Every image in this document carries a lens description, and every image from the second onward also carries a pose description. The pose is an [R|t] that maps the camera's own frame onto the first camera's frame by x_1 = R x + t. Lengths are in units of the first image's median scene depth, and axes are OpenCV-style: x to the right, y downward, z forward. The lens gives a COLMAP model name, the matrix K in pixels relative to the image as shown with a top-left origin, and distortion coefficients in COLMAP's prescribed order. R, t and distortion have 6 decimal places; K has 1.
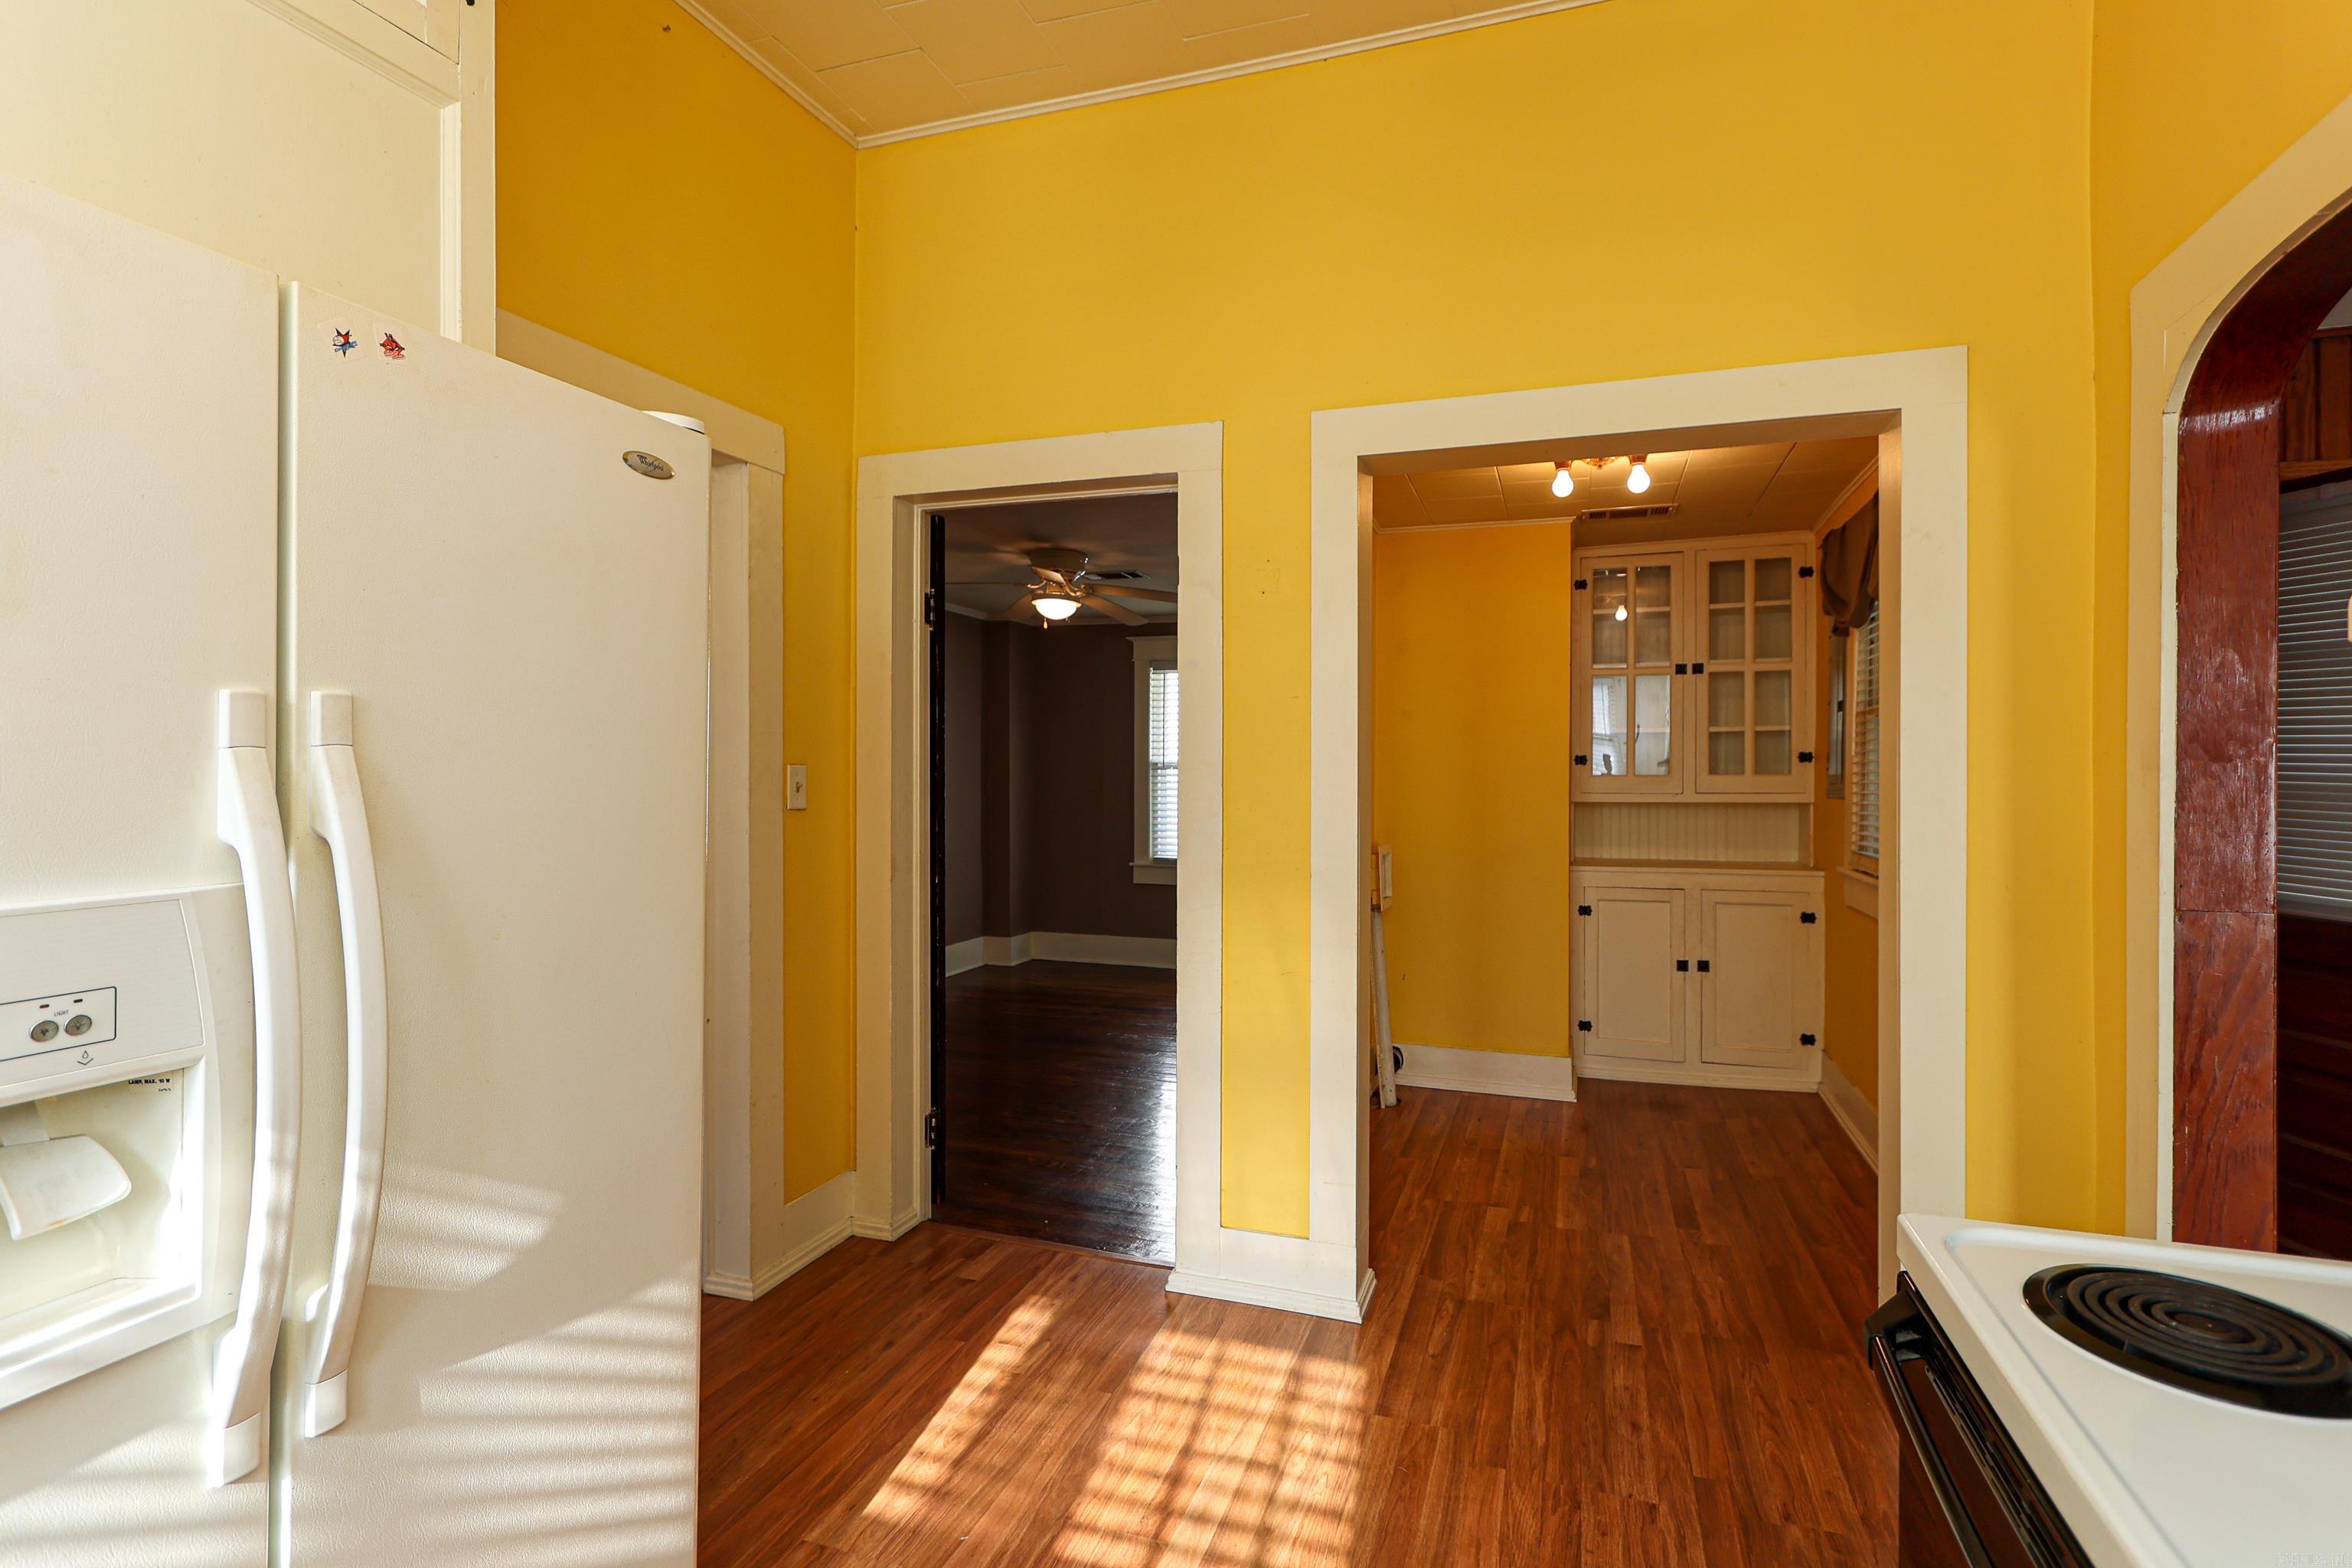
lens RADIAL K [[1113.4, 0, 1180.8], [0, 1113.4, 775.0], [0, 0, 1]] dist [0.002796, 0.000827]
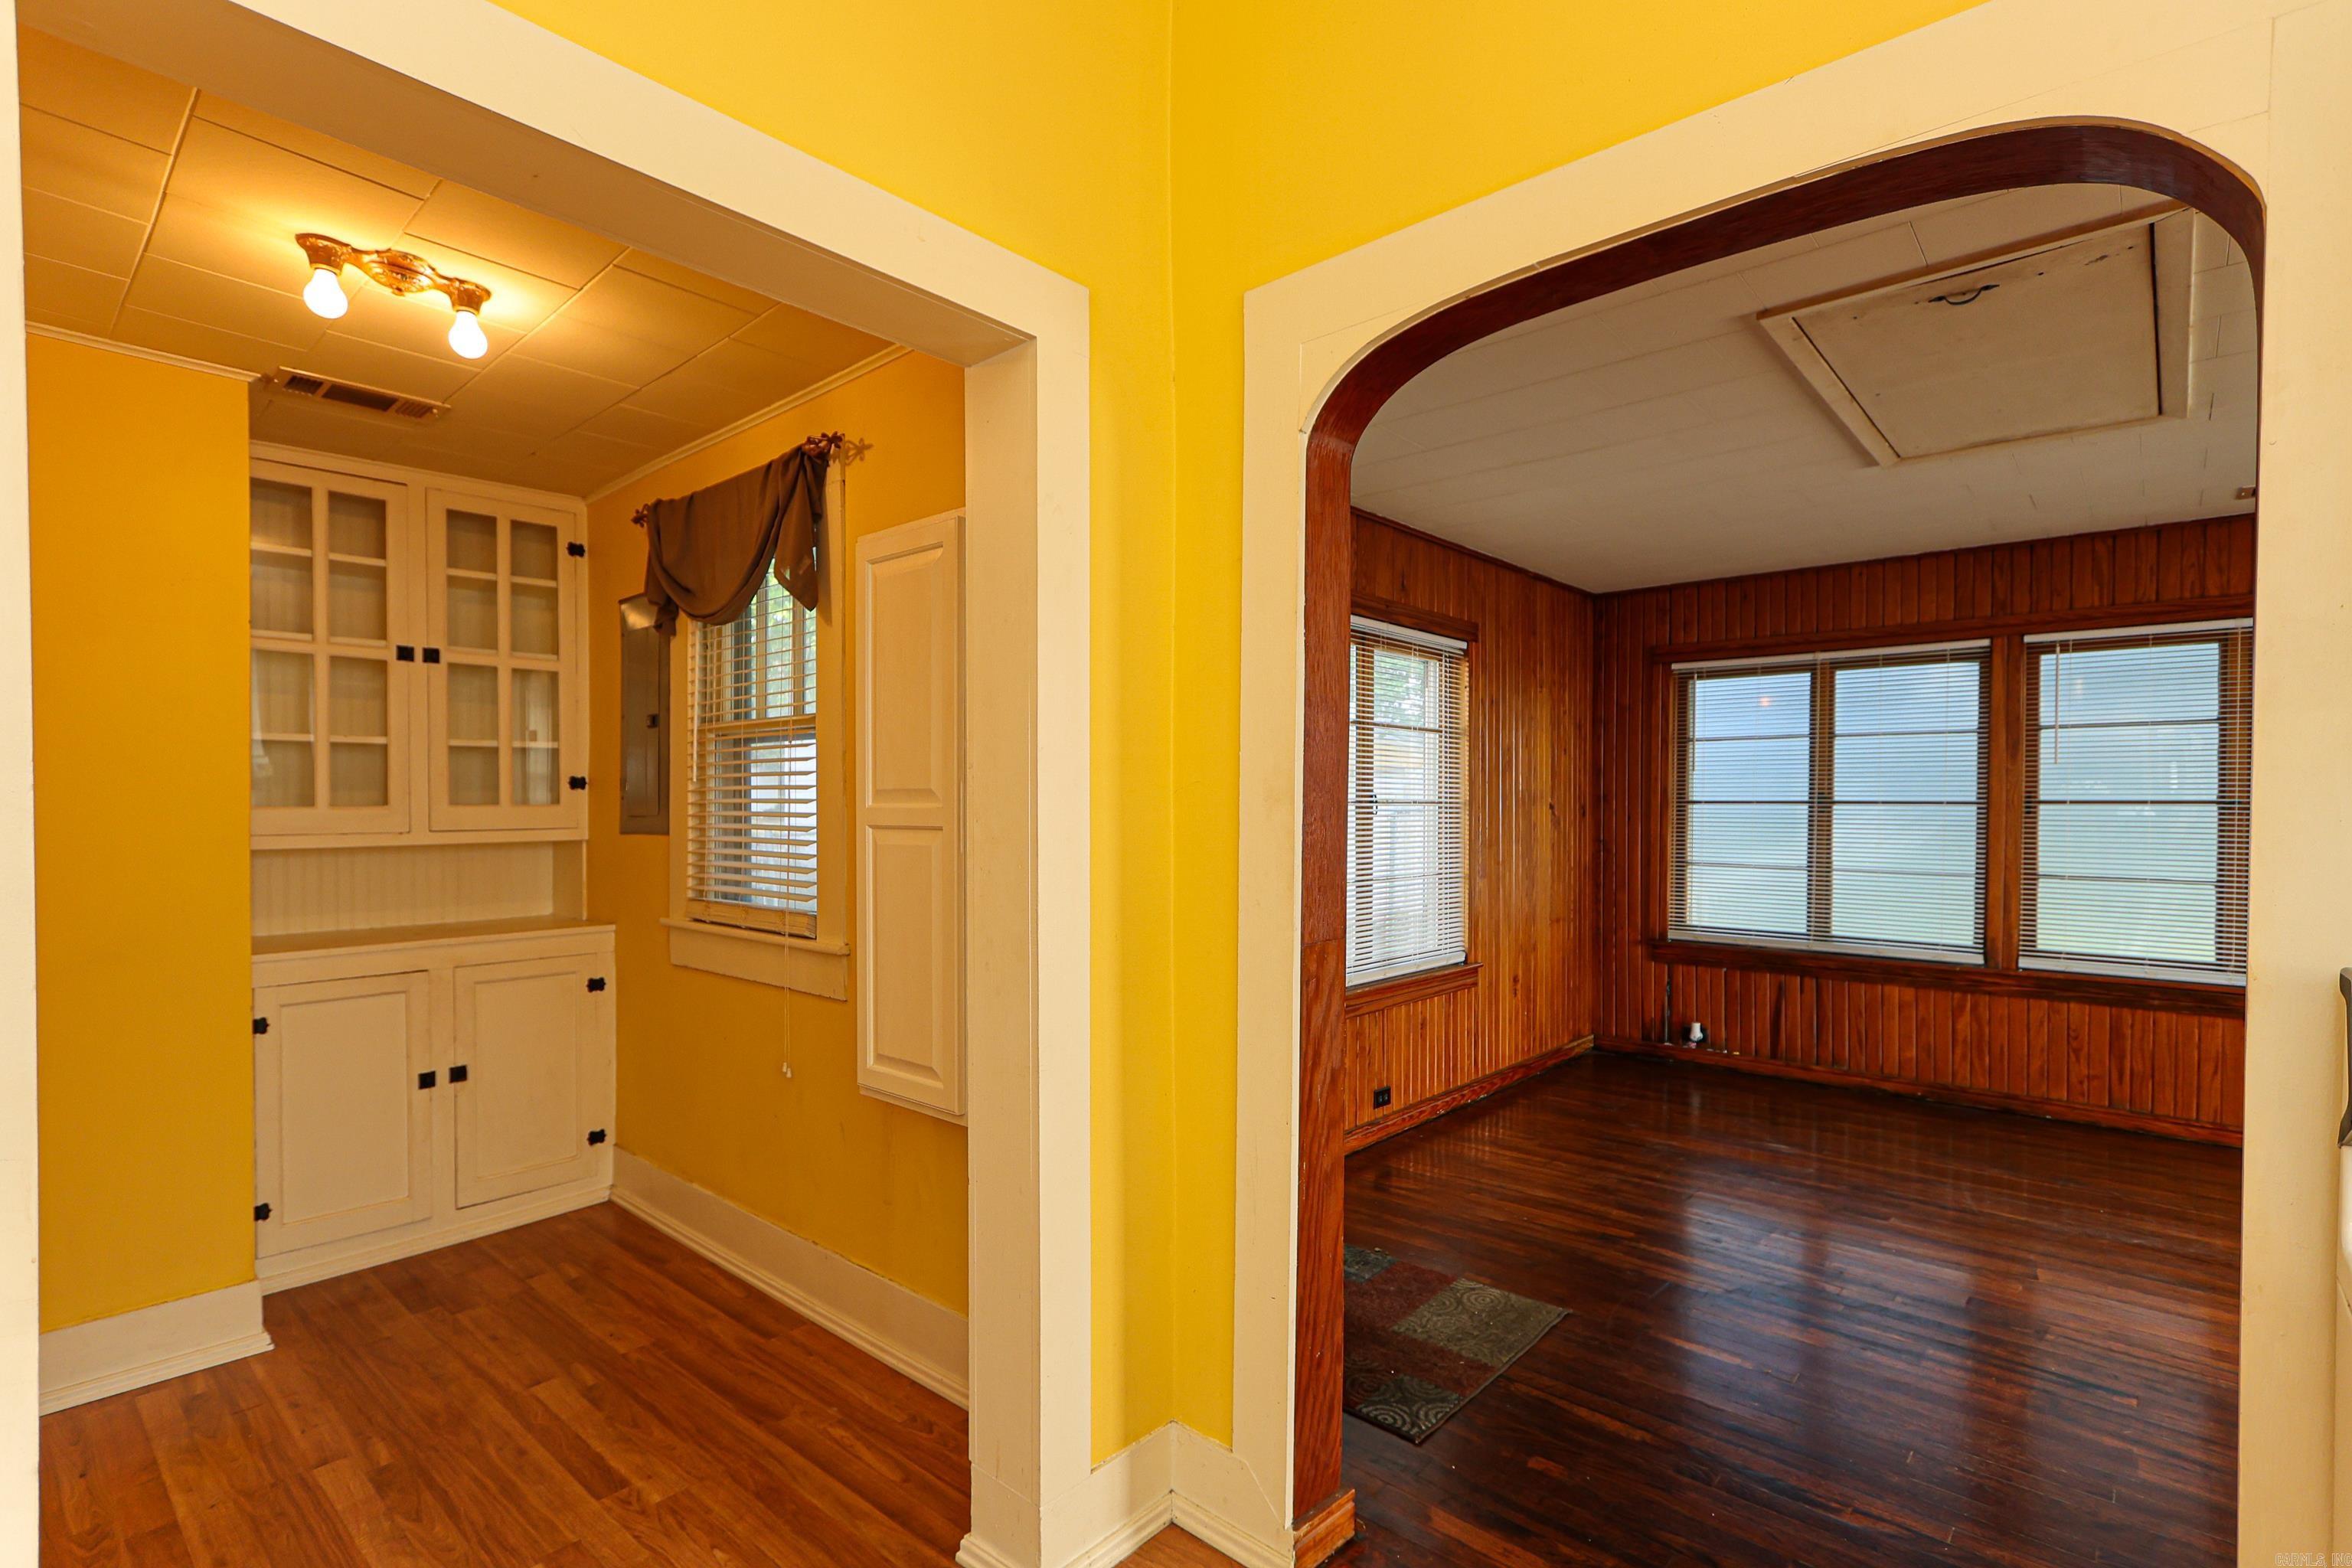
lens RADIAL K [[1113.4, 0, 1176.9], [0, 1113.4, 814.2], [0, 0, 1]] dist [0.002796, 0.000827]
pose [[0.368562, -0.011063, 0.929537, -0.022626], [0.002170, 0.999937, 0.011040, -0.001497], [-0.929600, -0.002052, 0.368563, 0.308444]]
